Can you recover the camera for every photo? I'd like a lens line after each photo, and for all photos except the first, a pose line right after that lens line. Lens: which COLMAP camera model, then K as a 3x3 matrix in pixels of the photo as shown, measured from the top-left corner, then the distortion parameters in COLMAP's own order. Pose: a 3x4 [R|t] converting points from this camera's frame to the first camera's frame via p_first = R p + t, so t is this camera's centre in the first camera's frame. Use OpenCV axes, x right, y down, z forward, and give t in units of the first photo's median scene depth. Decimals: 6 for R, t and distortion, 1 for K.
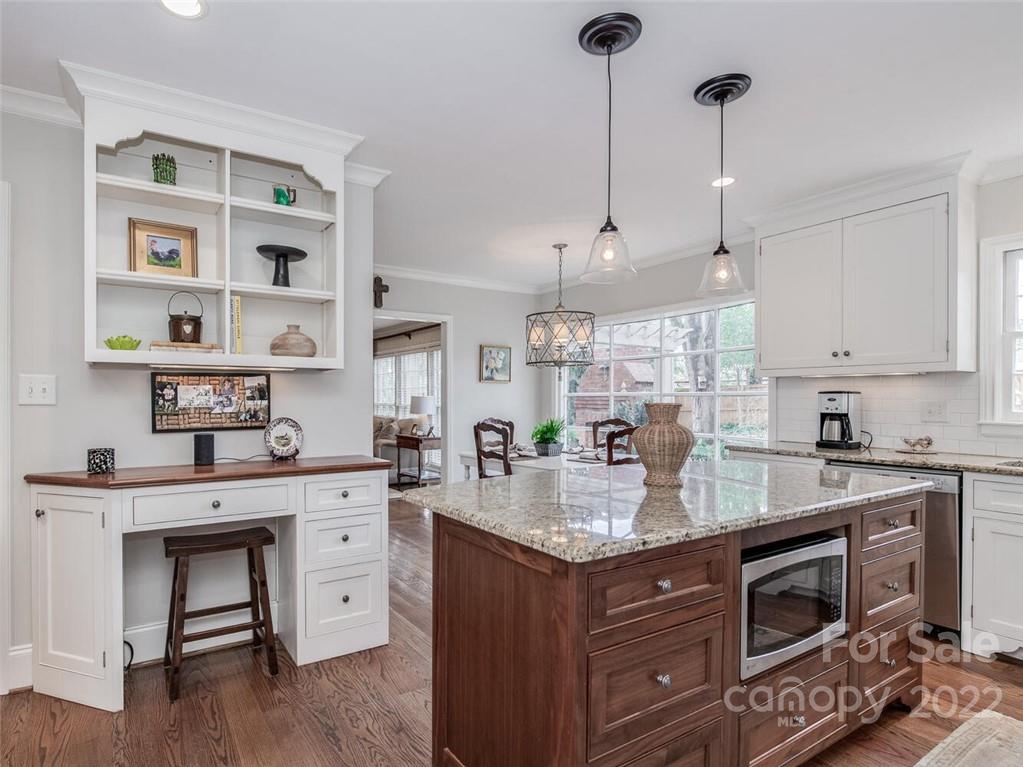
lens RADIAL K [[544.6, 0, 437.1], [0, 544.6, 401.6], [0, 0, 1]] dist [-0.015891, -0.000716]
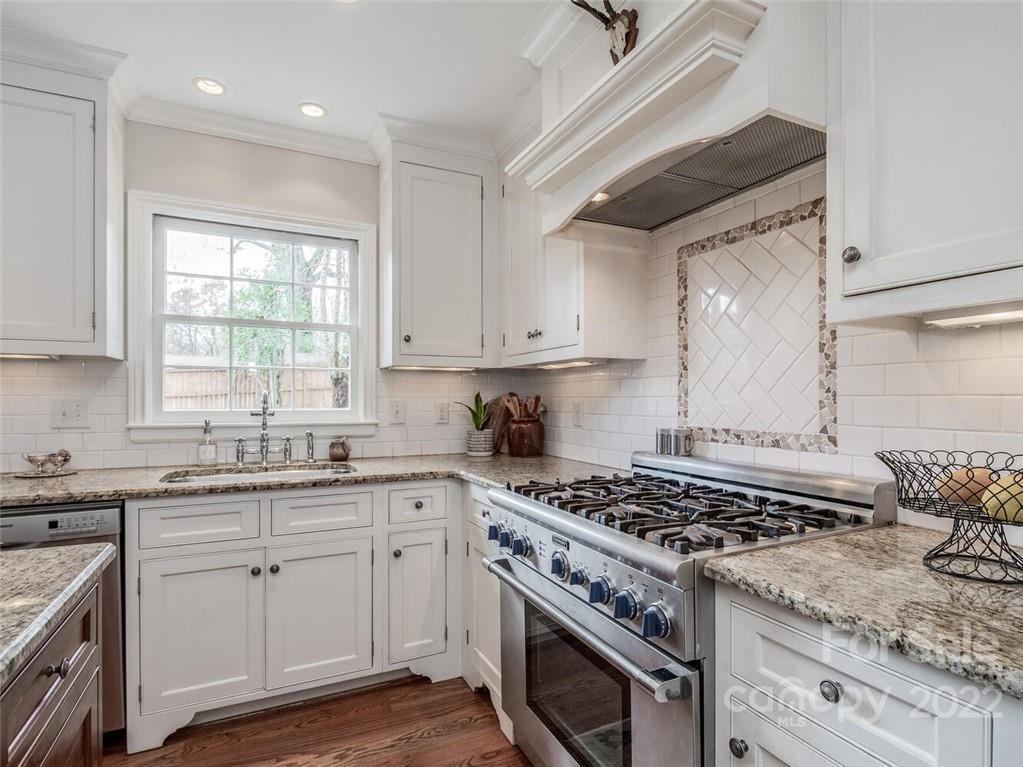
lens RADIAL K [[542.0, 0, 507.7], [0, 542.0, 399.4], [0, 0, 1]] dist [-0.003650, -0.000525]
pose [[0.091678, -0.007220, 0.995763, 0.216880], [0.005386, 0.999963, 0.006754, -0.001209], [-0.995774, 0.004744, 0.091713, 0.290185]]
